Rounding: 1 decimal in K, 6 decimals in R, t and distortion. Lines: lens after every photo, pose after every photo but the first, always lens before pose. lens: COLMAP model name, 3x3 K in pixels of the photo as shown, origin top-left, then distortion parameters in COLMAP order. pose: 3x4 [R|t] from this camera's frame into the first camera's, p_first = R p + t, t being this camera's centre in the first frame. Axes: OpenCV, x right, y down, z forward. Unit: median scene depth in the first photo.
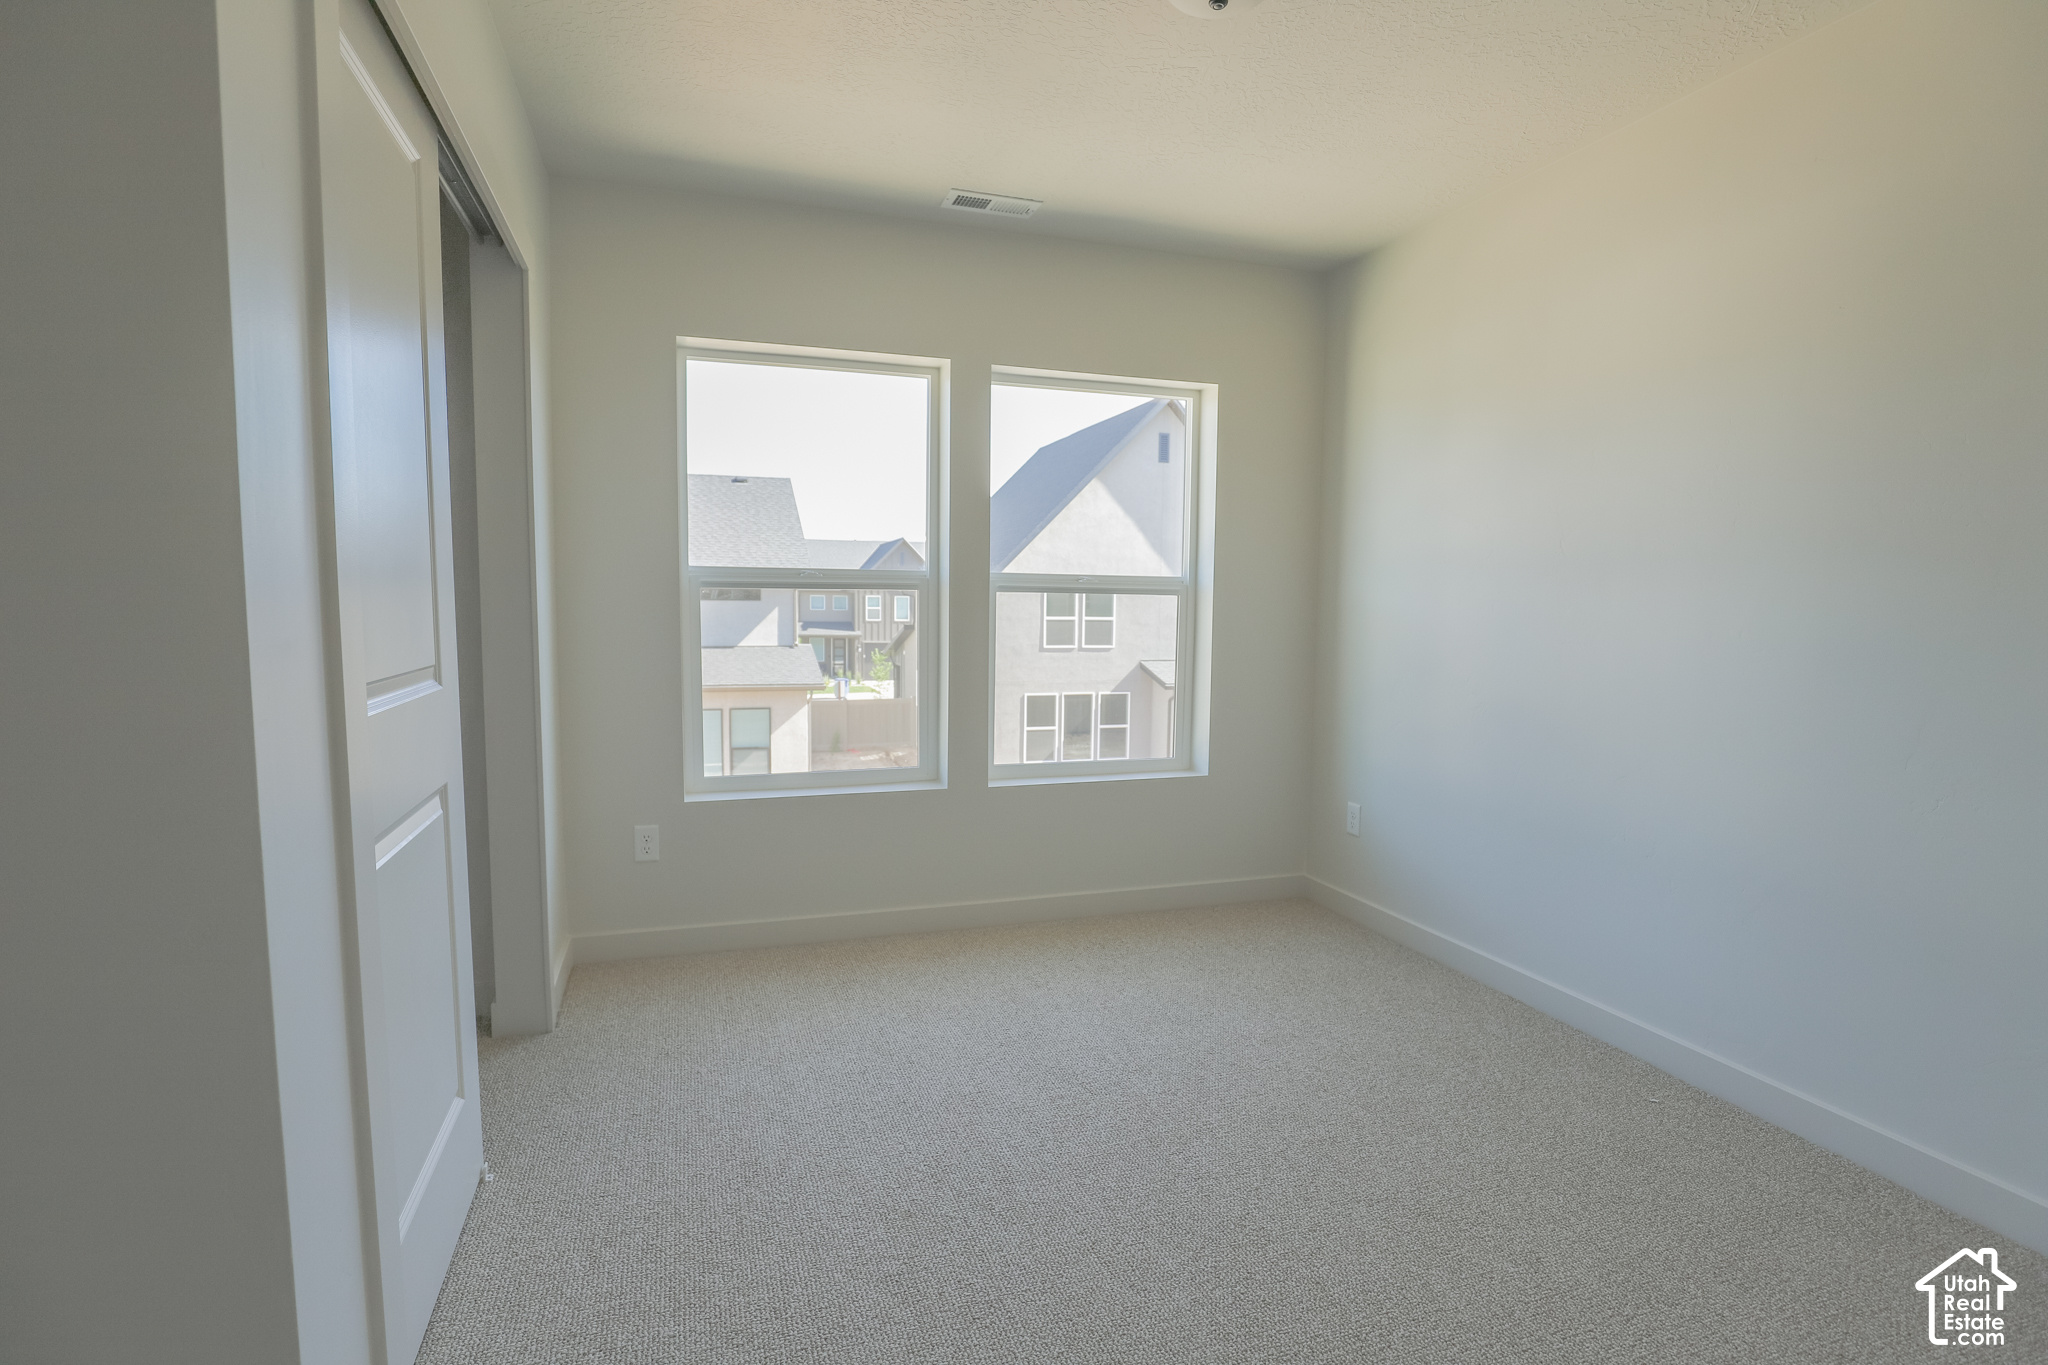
lens RADIAL K [[1022.3, 0, 1040.9], [0, 1022.3, 691.3], [0, 0, 1]] dist [-0.019280, -0.000335]
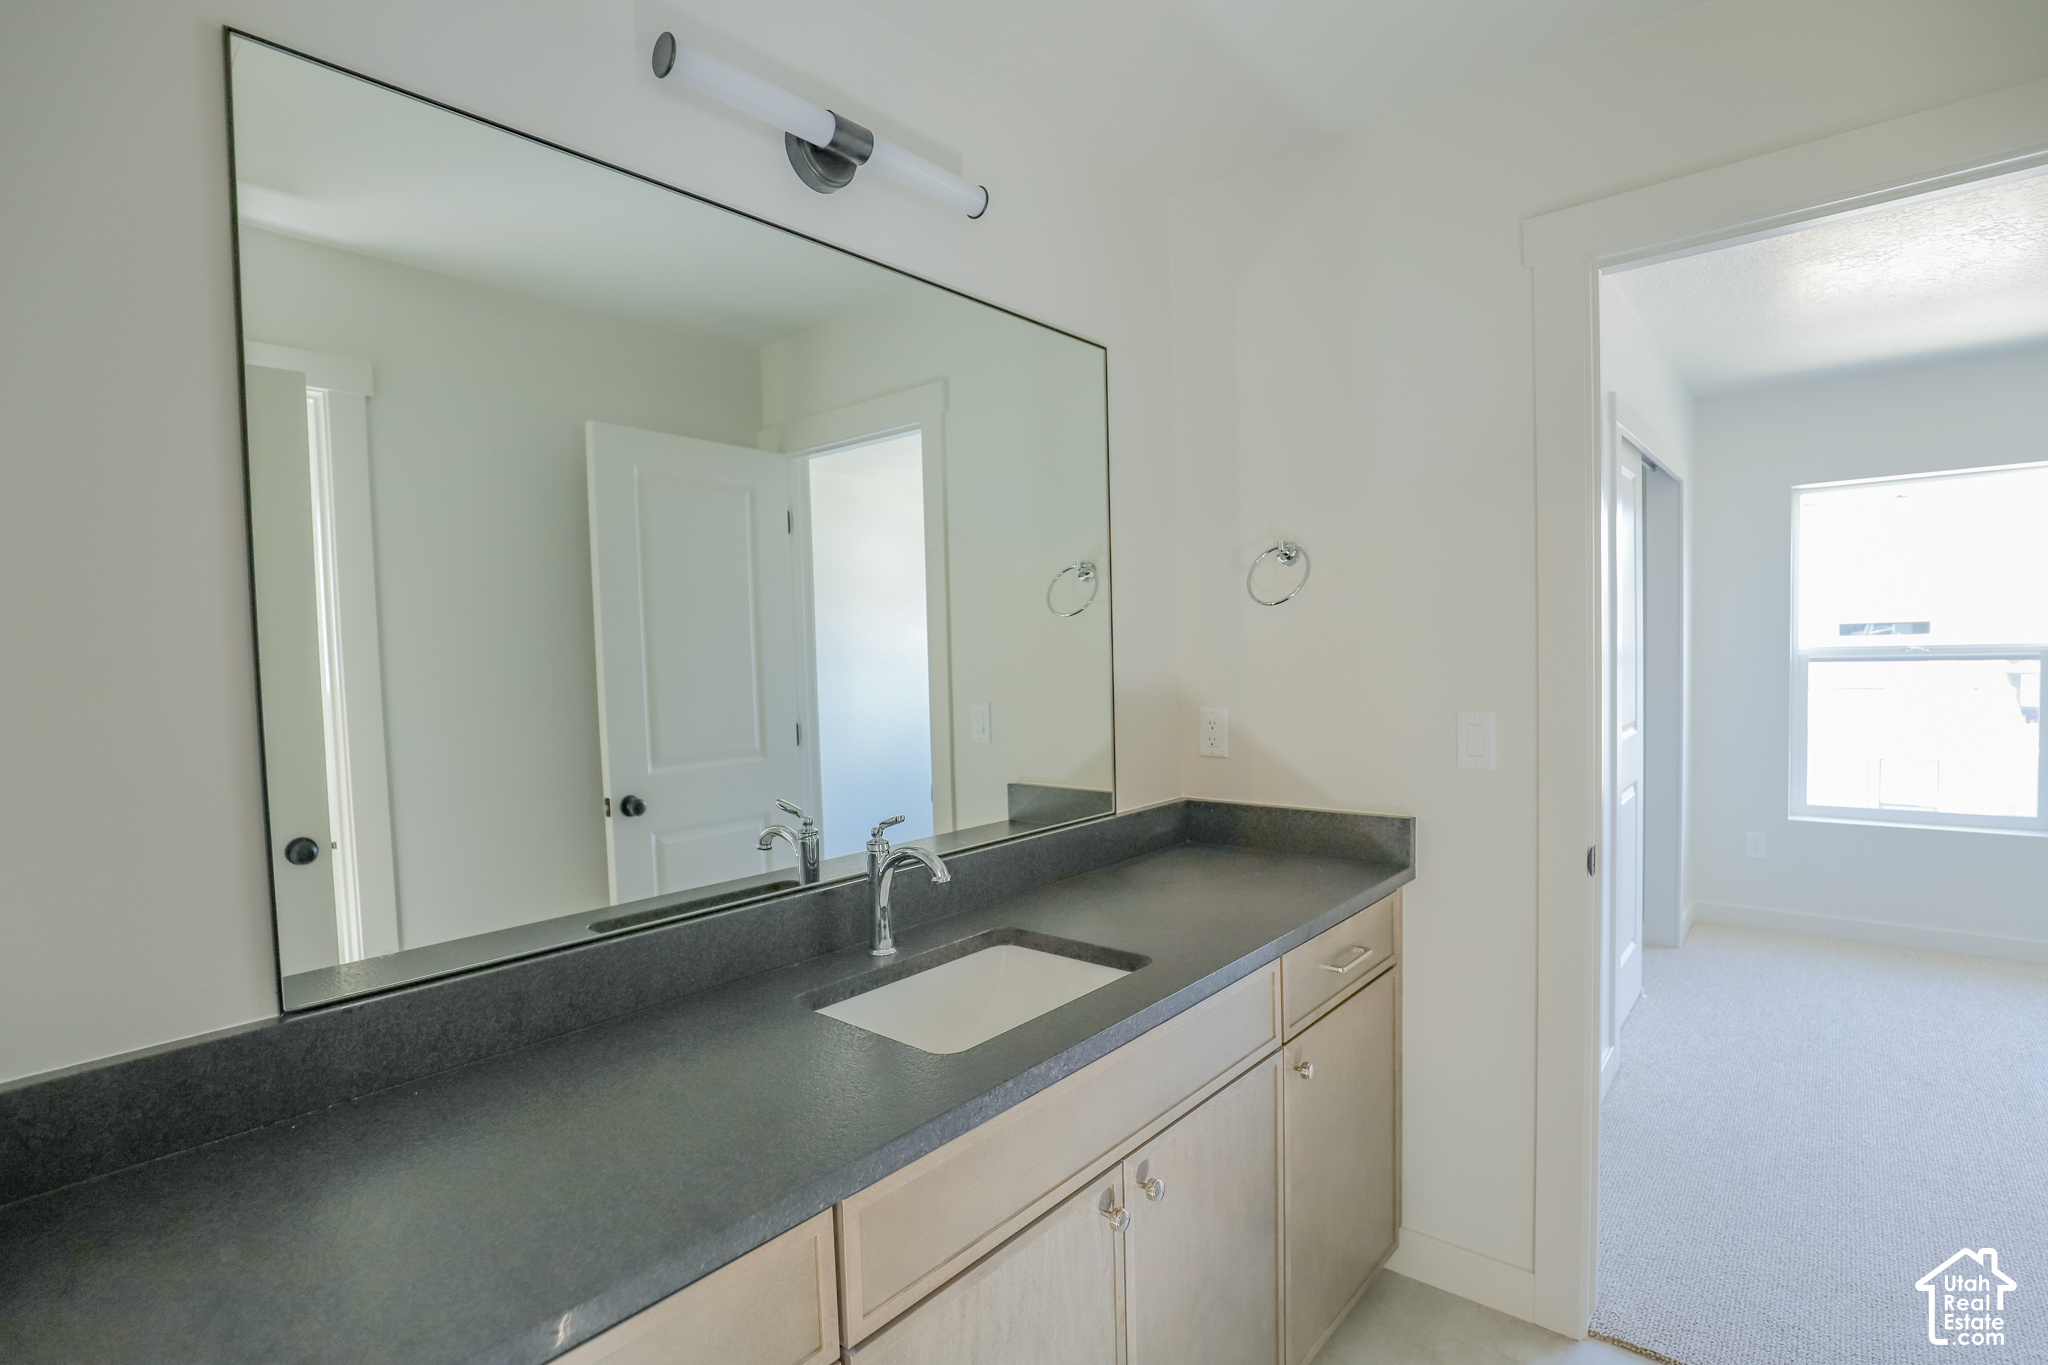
lens RADIAL K [[1001.5, 0, 1032.6], [0, 1001.5, 686.2], [0, 0, 1]] dist [-0.005099, 0.000082]
pose [[0.530652, 0.015962, -0.847439, 0.234484], [-0.044402, 0.998973, -0.008988, -0.011884], [0.846426, 0.042398, 0.530816, -0.551208]]
